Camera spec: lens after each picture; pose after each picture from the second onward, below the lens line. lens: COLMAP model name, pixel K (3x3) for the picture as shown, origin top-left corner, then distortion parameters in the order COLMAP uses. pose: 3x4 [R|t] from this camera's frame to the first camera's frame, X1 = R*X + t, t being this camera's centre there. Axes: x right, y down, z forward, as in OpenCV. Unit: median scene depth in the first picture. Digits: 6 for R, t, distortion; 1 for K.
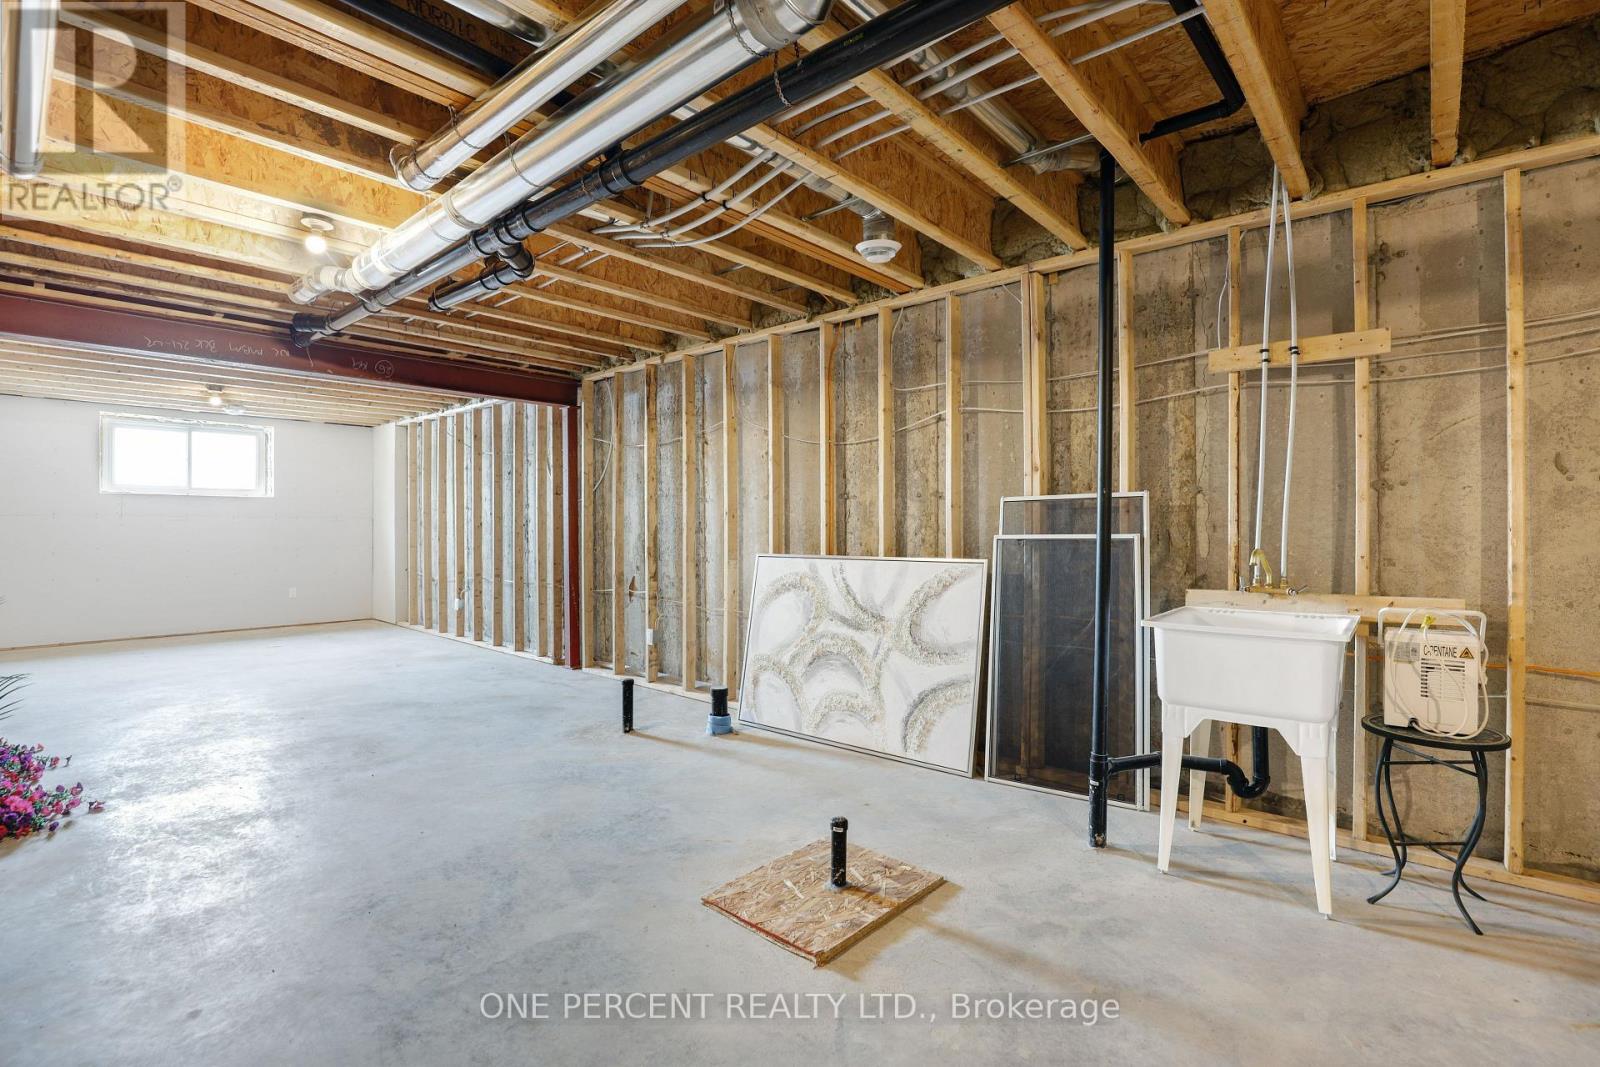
lens RADIAL K [[728.8, 0, 798.4], [0, 728.8, 529.3], [0, 0, 1]] dist [-0.024888, 0.000049]
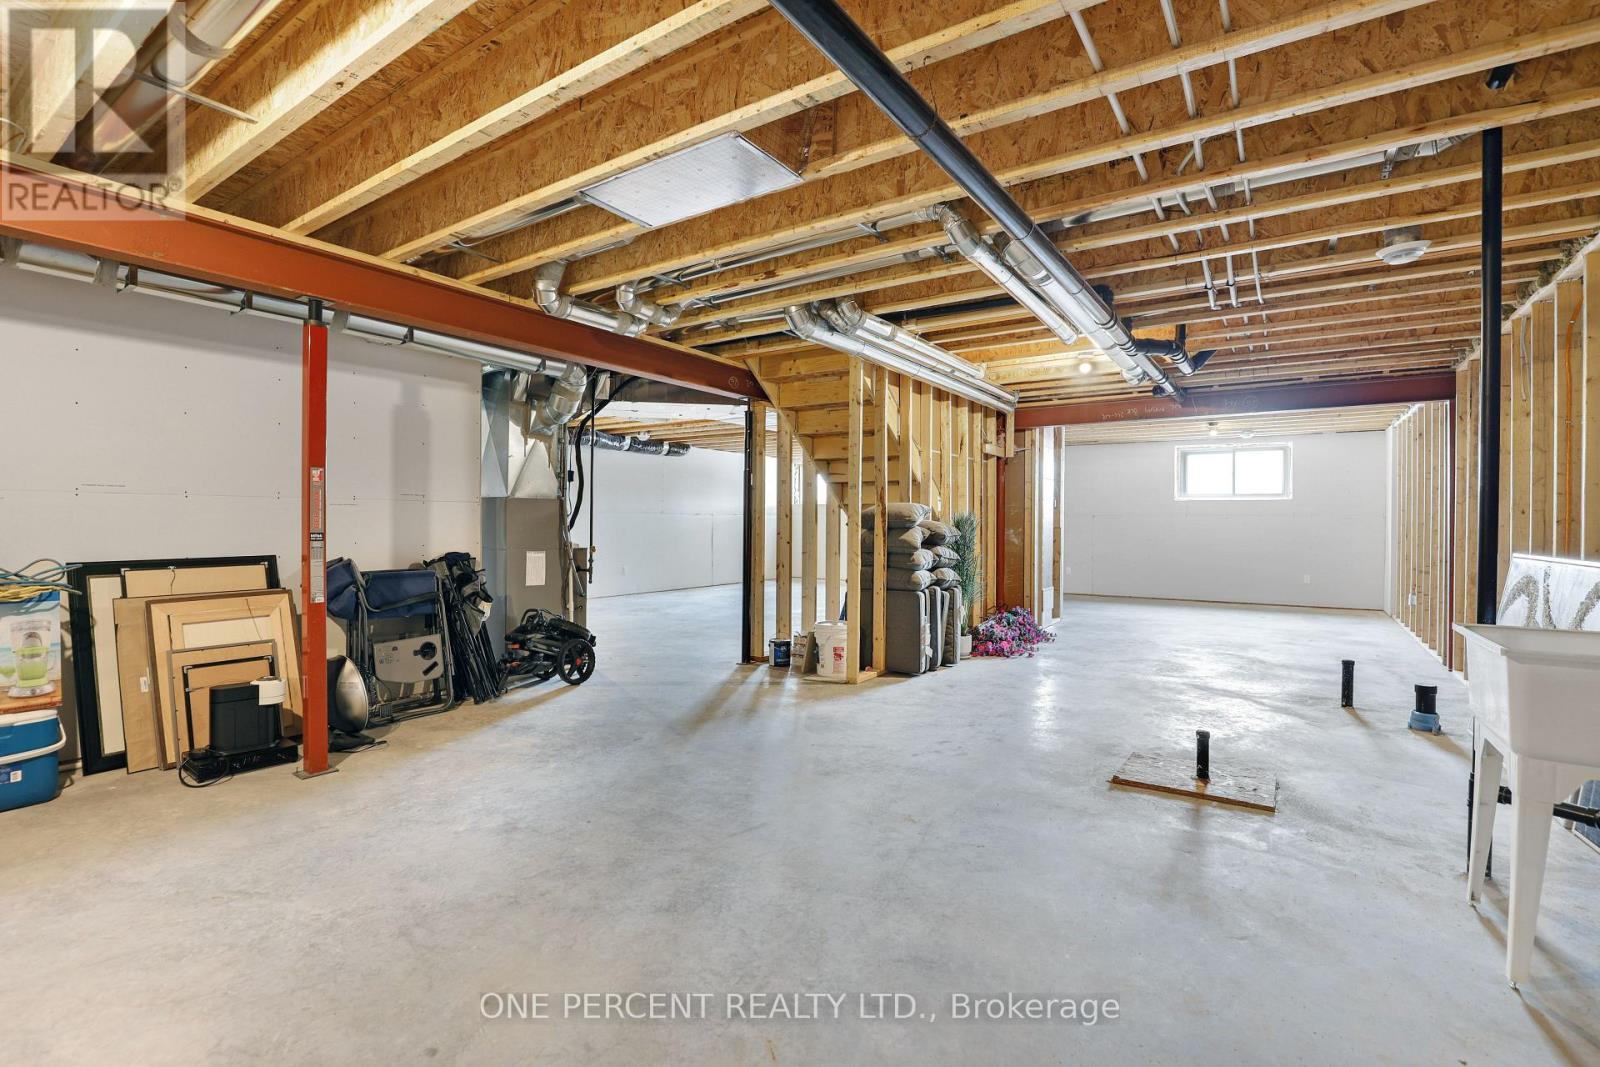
lens RADIAL K [[728.8, 0, 797.4], [0, 728.8, 534.5], [0, 0, 1]] dist [-0.024888, 0.000049]
pose [[0.124653, 0.016089, -0.992070, 0.737626], [-0.005099, 0.999866, 0.015574, 0.002247], [0.992187, 0.003117, 0.124718, 0.029582]]
